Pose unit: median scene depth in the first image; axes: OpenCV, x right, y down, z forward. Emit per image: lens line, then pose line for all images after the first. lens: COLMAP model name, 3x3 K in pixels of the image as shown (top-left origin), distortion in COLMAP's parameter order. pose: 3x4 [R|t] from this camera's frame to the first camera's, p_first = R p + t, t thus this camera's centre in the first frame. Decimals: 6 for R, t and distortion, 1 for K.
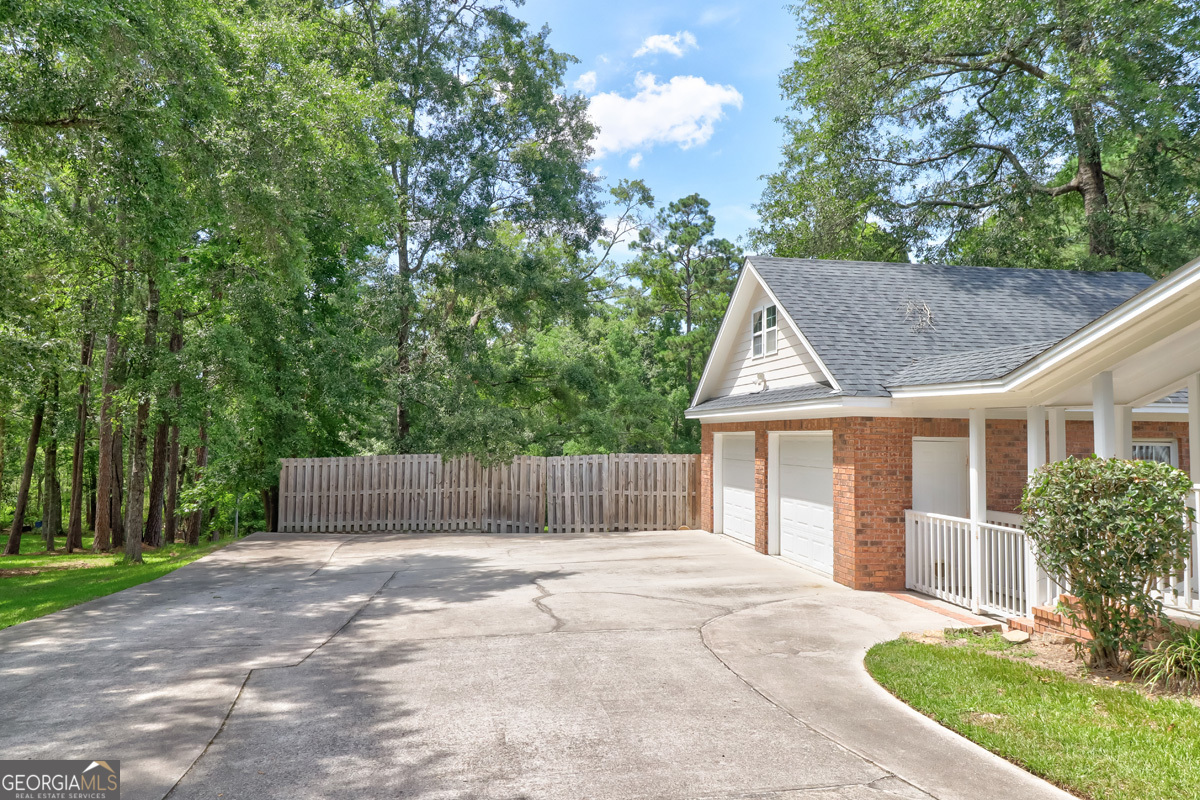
lens RADIAL K [[868.3, 0, 595.6], [0, 868.3, 392.5], [0, 0, 1]] dist [-0.006910, -0.002506]
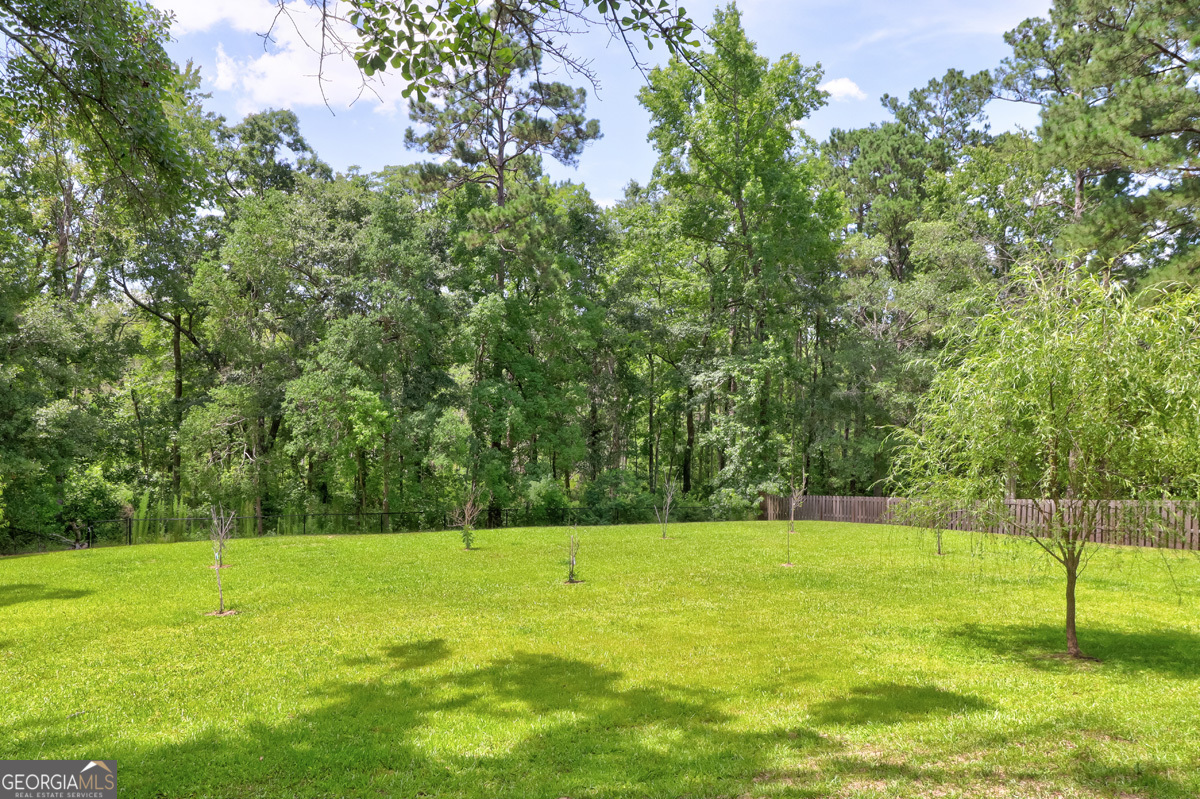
lens RADIAL K [[760.1, 0, 599.3], [0, 760.1, 403.5], [0, 0, 1]] dist [-0.000815, 0.000186]
pose [[0.961891, 0.001932, 0.273425, 0.065027], [-0.014748, 0.998886, 0.044824, 0.127025], [-0.273034, -0.047148, 0.960848, 1.249340]]
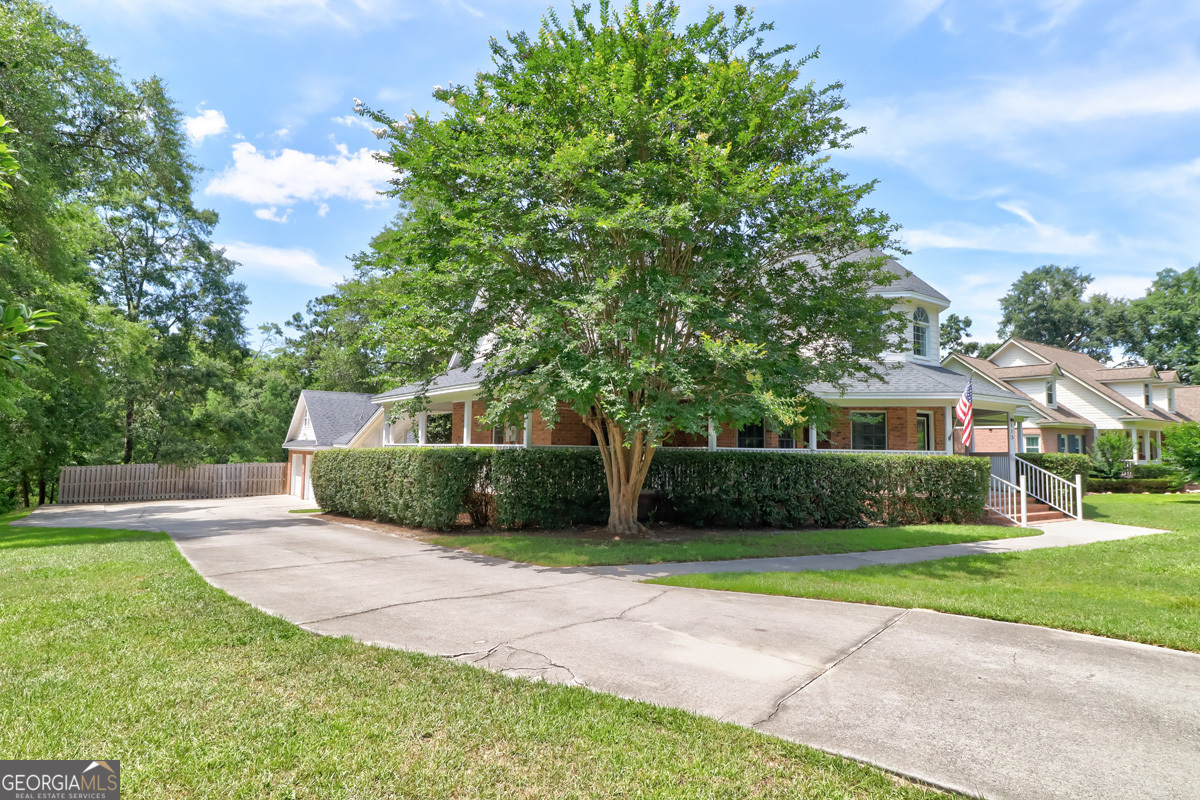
lens RADIAL K [[740.7, 0, 642.7], [0, 740.7, 382.9], [0, 0, 1]] dist [0.001114, -0.008795]
pose [[0.895626, 0.038140, 0.443169, 0.082430], [-0.024759, 0.999047, -0.035943, -0.097988], [-0.444118, 0.021219, 0.895717, -1.245925]]
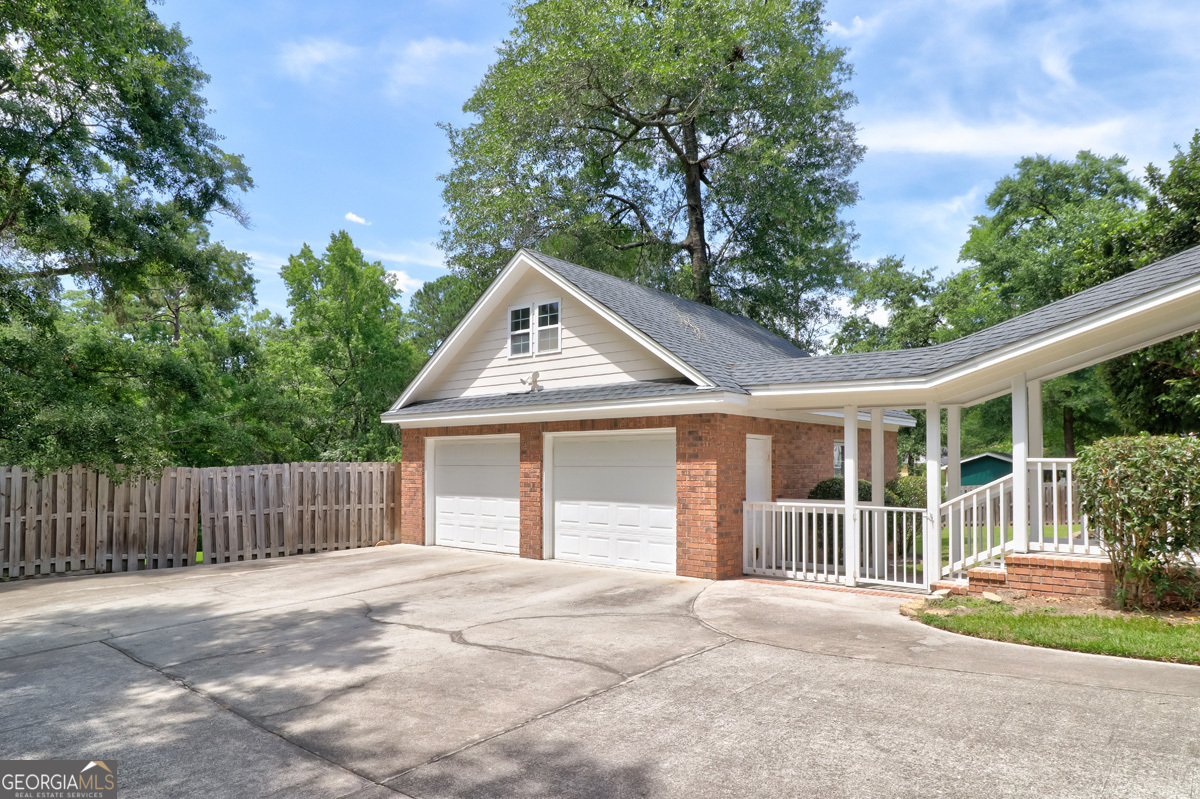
lens RADIAL K [[740.7, 0, 609.1], [0, 740.7, 445.9], [0, 0, 1]] dist [0.001114, -0.008795]
pose [[0.742814, 0.006439, 0.669467, -0.236433], [-0.026202, 0.999467, 0.019459, 0.032669], [-0.668985, -0.031995, 0.742587, 0.266315]]
